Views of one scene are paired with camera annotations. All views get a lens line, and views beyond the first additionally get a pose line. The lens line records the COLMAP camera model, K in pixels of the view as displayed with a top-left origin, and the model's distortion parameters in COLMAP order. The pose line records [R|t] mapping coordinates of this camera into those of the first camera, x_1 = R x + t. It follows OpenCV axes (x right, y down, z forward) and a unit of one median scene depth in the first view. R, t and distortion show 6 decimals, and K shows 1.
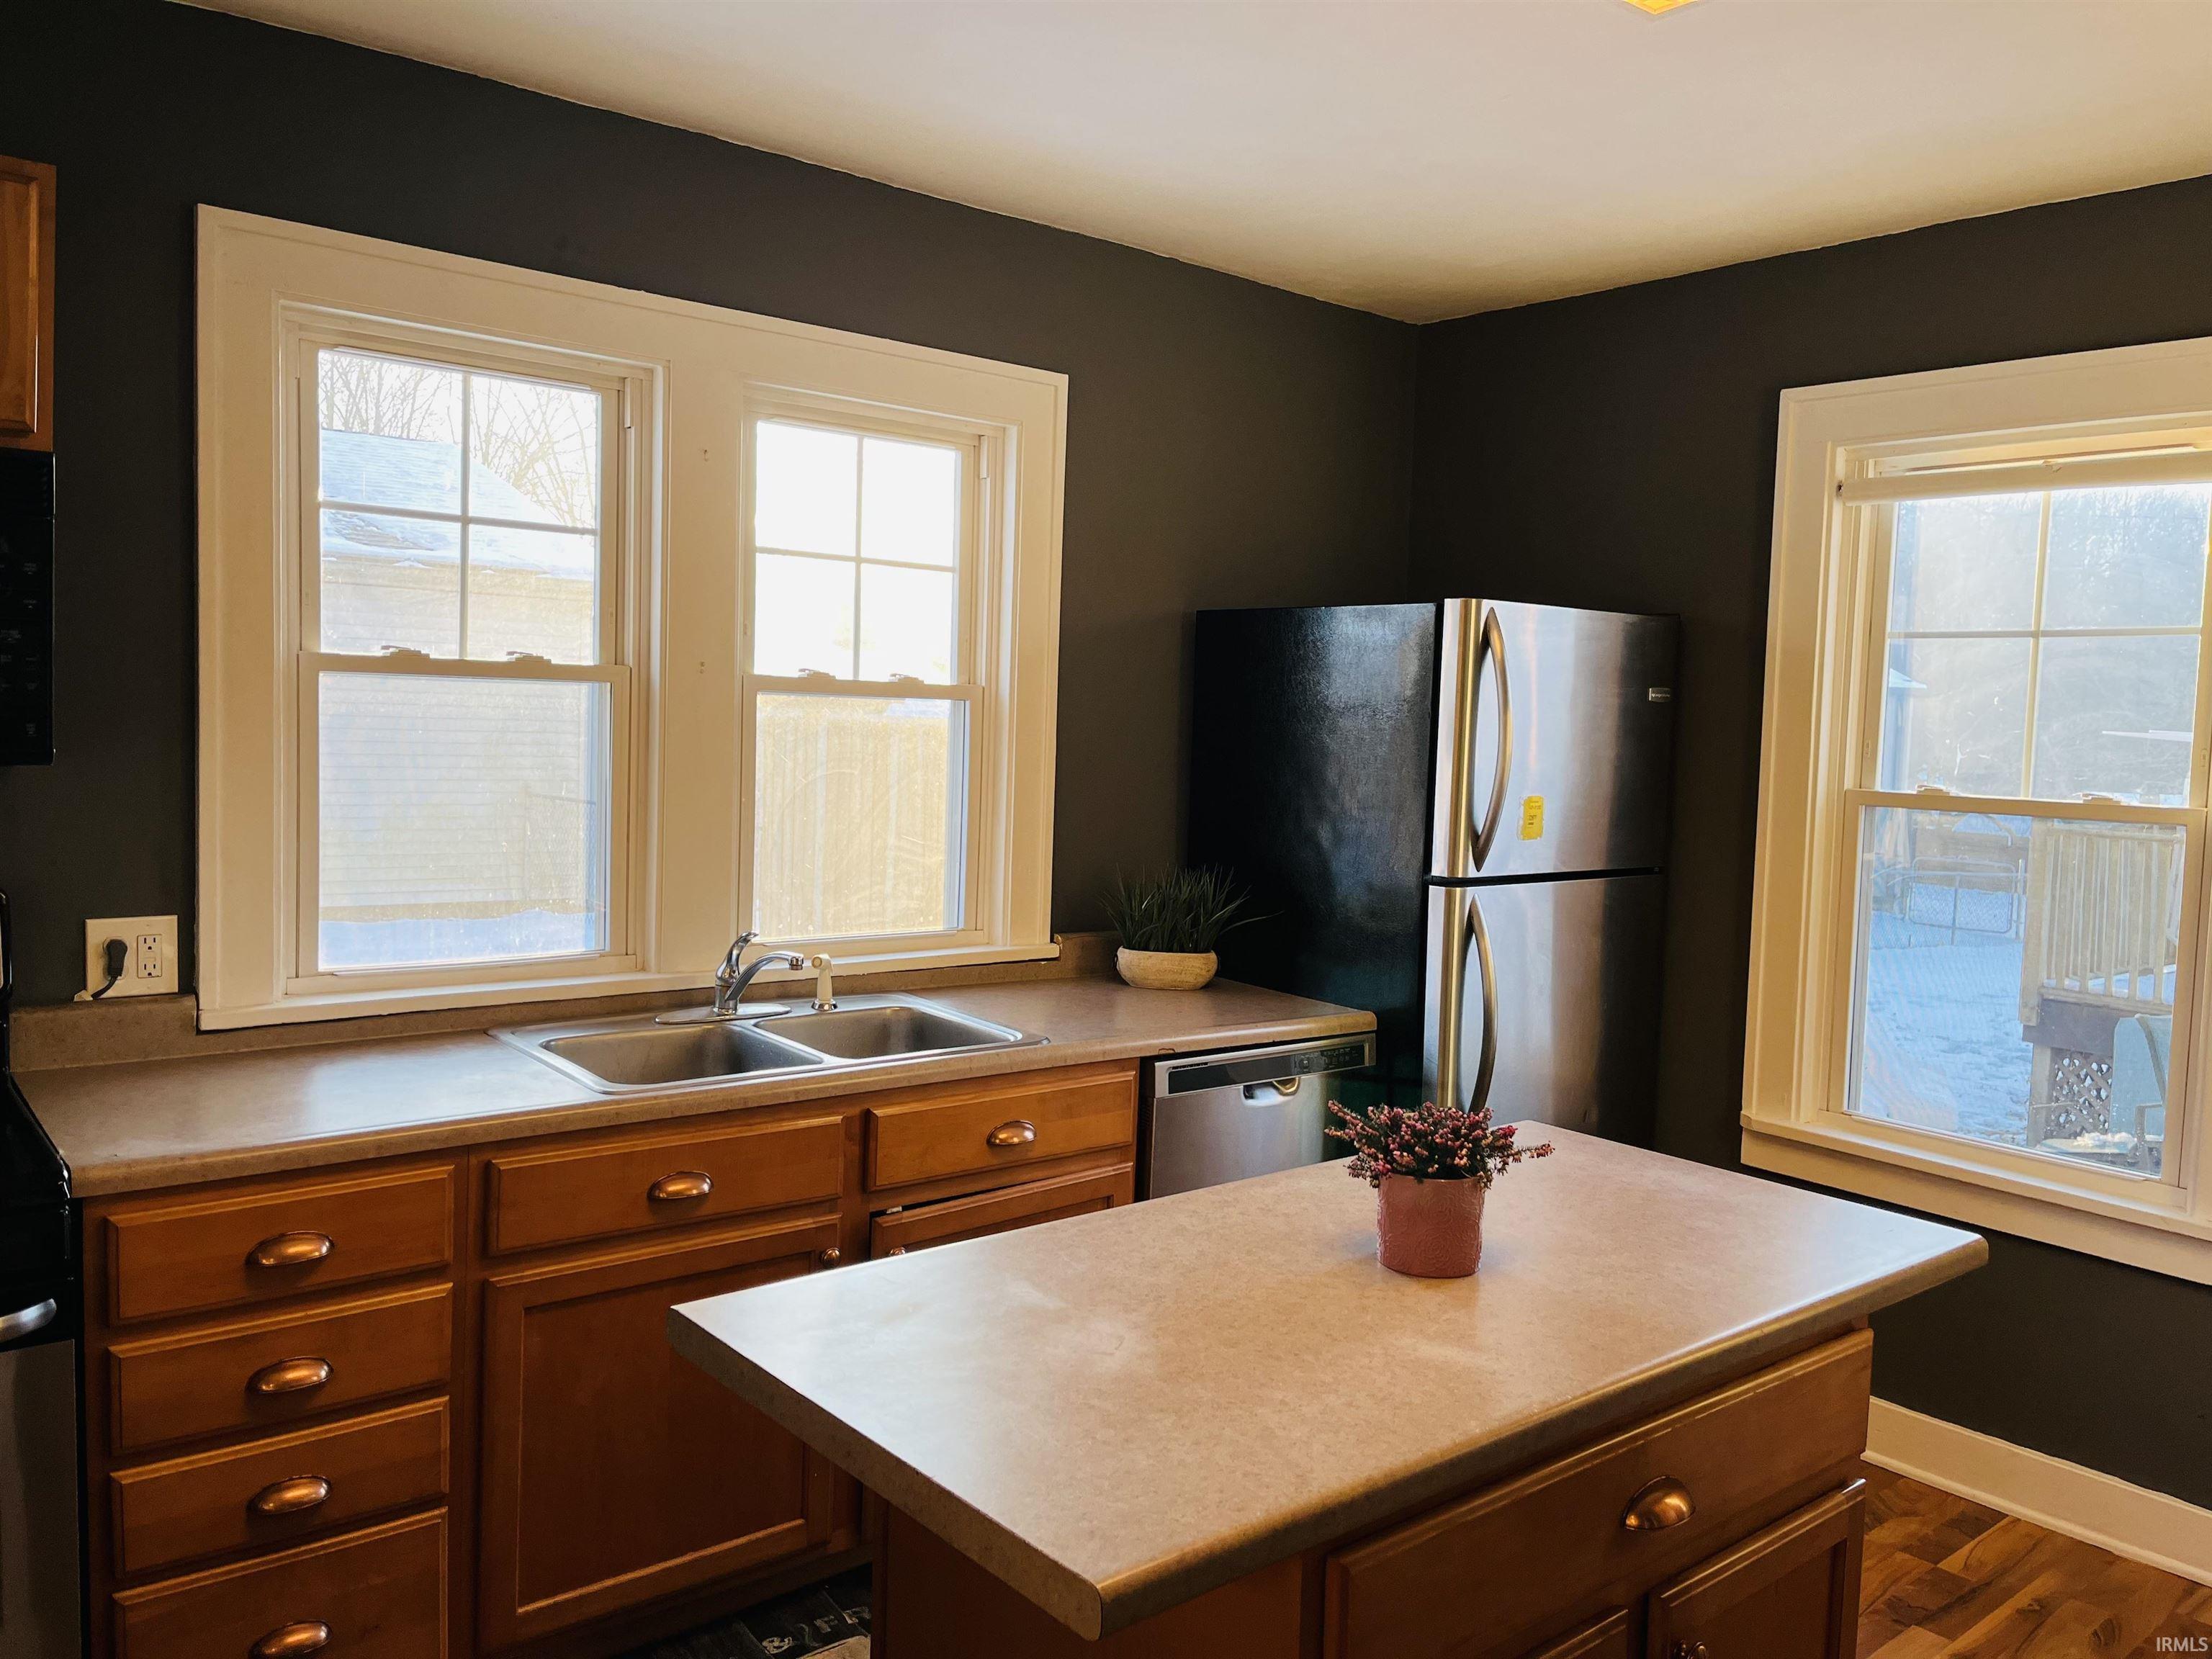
lens RADIAL K [[1665.7, 0, 1084.6], [0, 1665.7, 824.9], [0, 0, 1]] dist [0.033782, -0.055179]
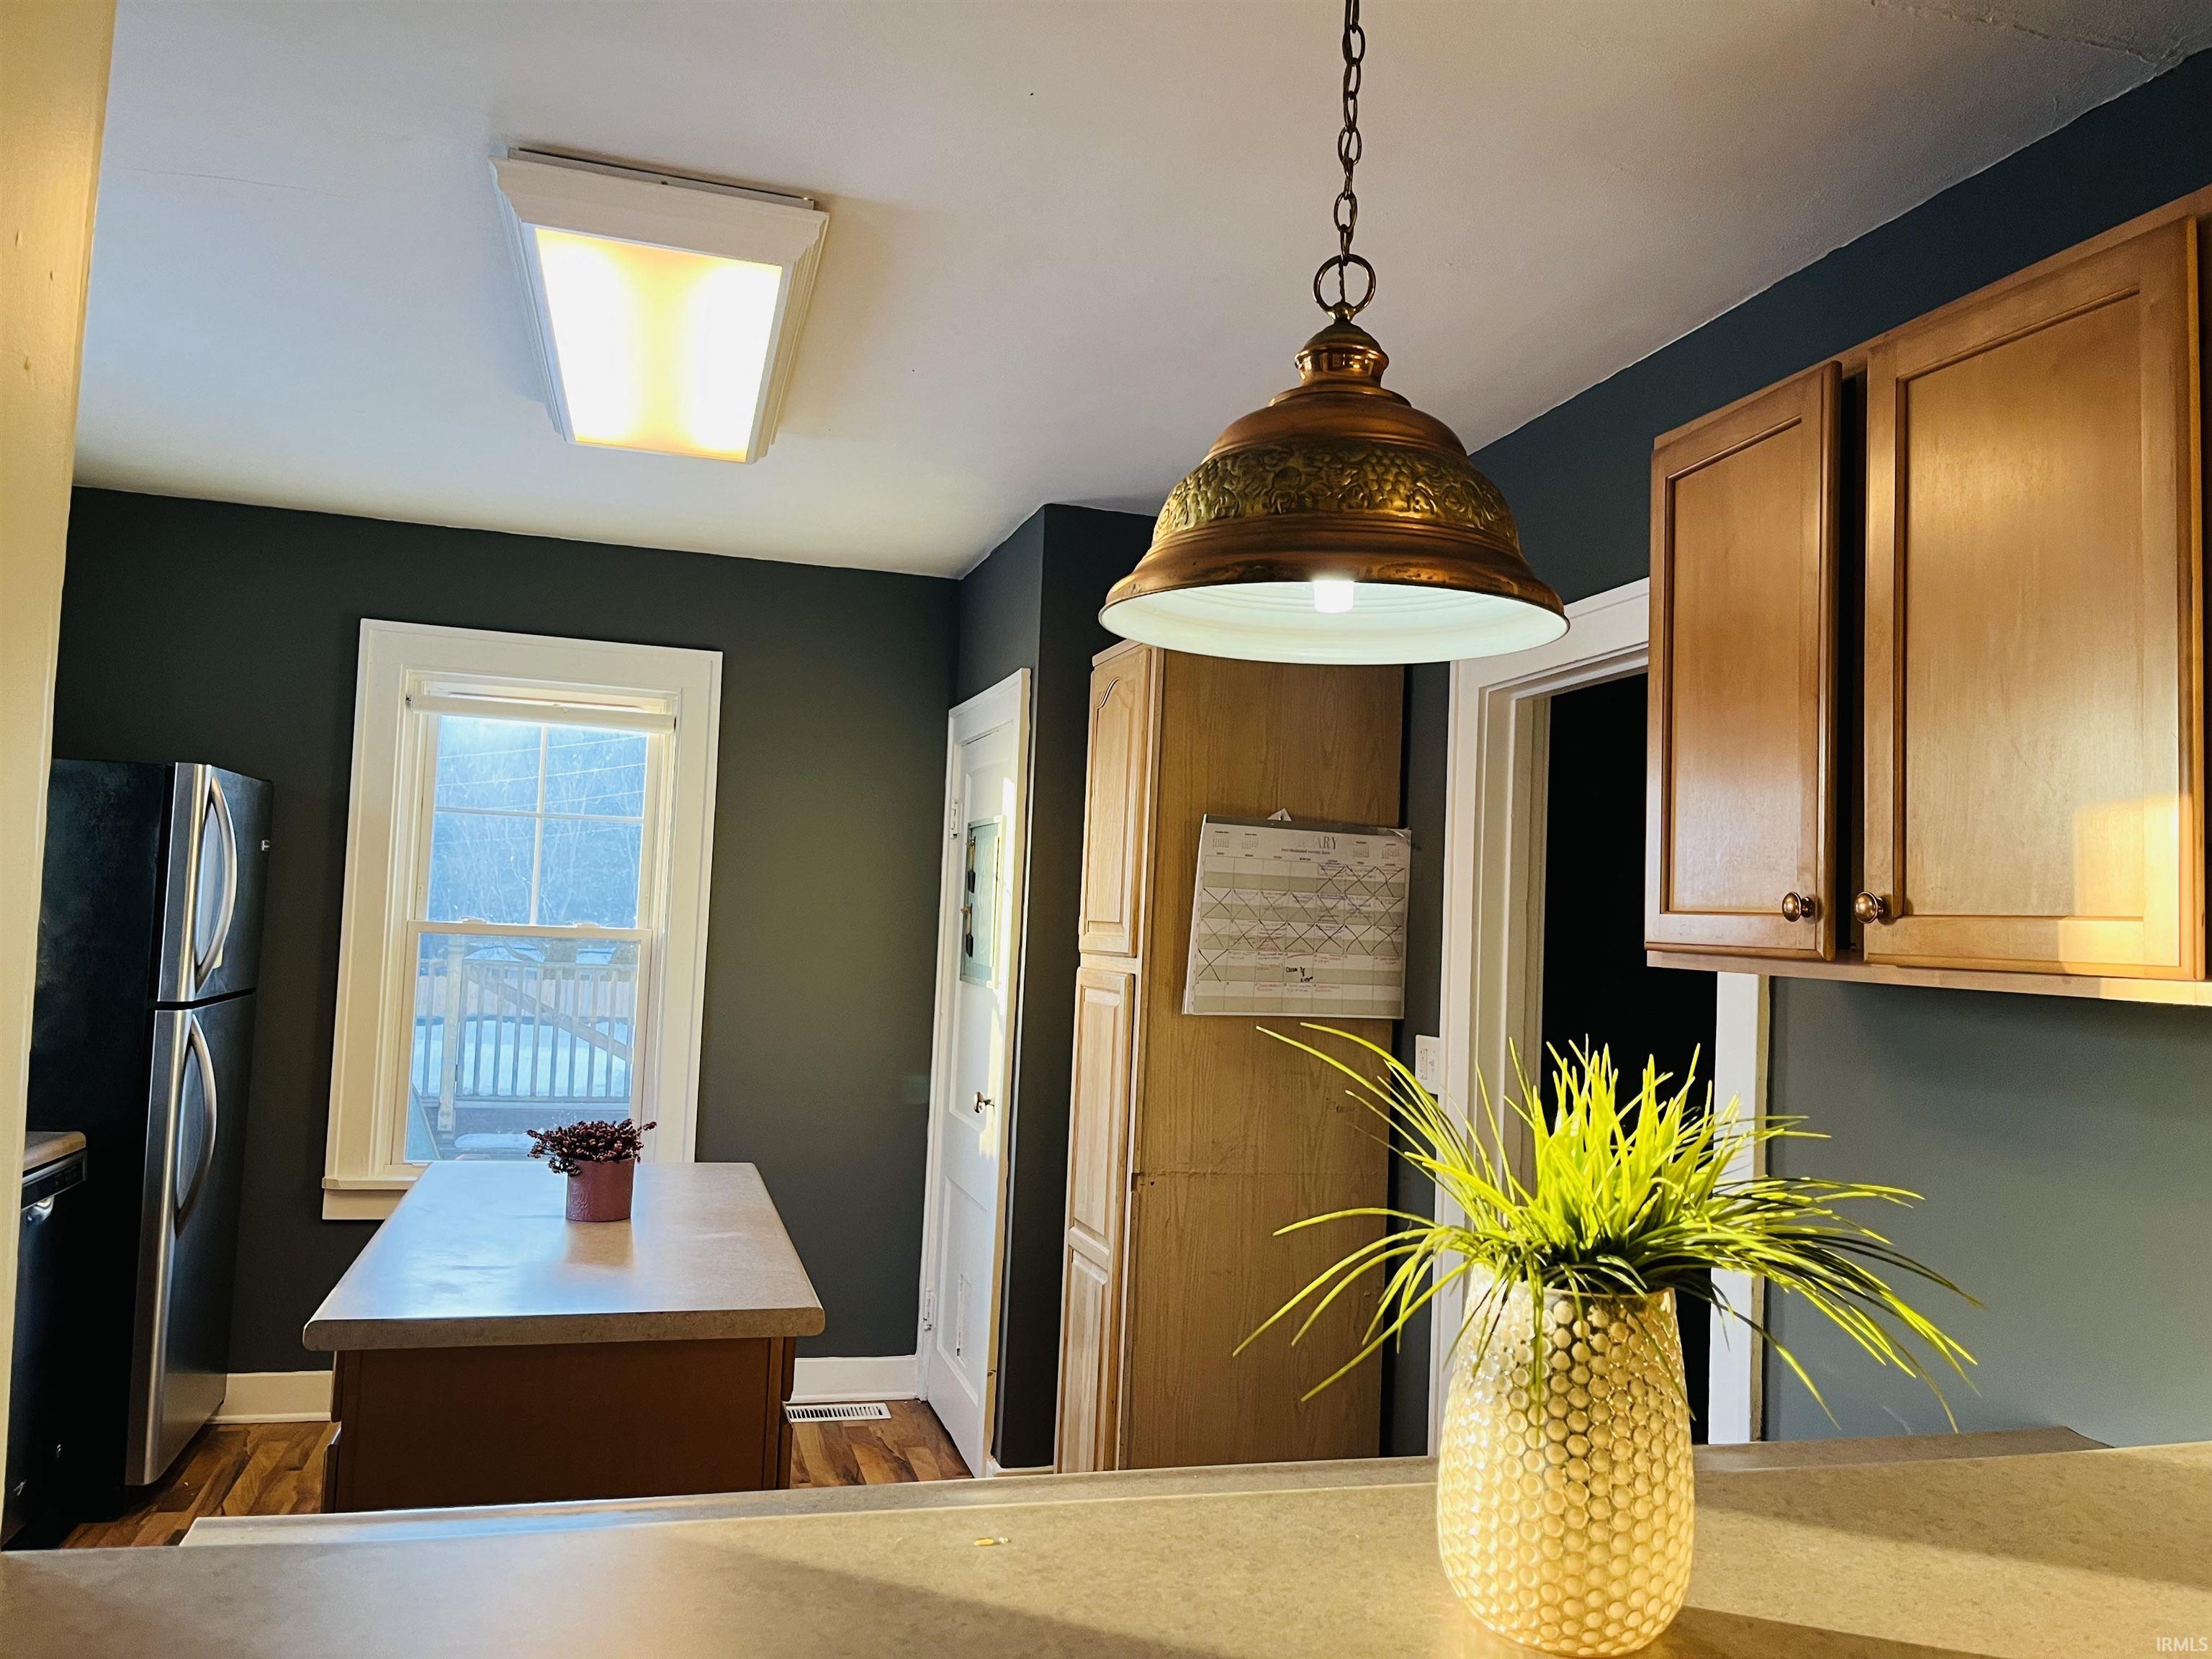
lens RADIAL K [[1665.7, 0, 1106.6], [0, 1665.7, 827.0], [0, 0, 1]] dist [0.033782, -0.055179]
pose [[0.406285, 0.041121, 0.912820, -0.551435], [0.031486, 0.997764, -0.058962, -0.000709], [-0.913204, 0.052697, 0.404082, -0.058747]]
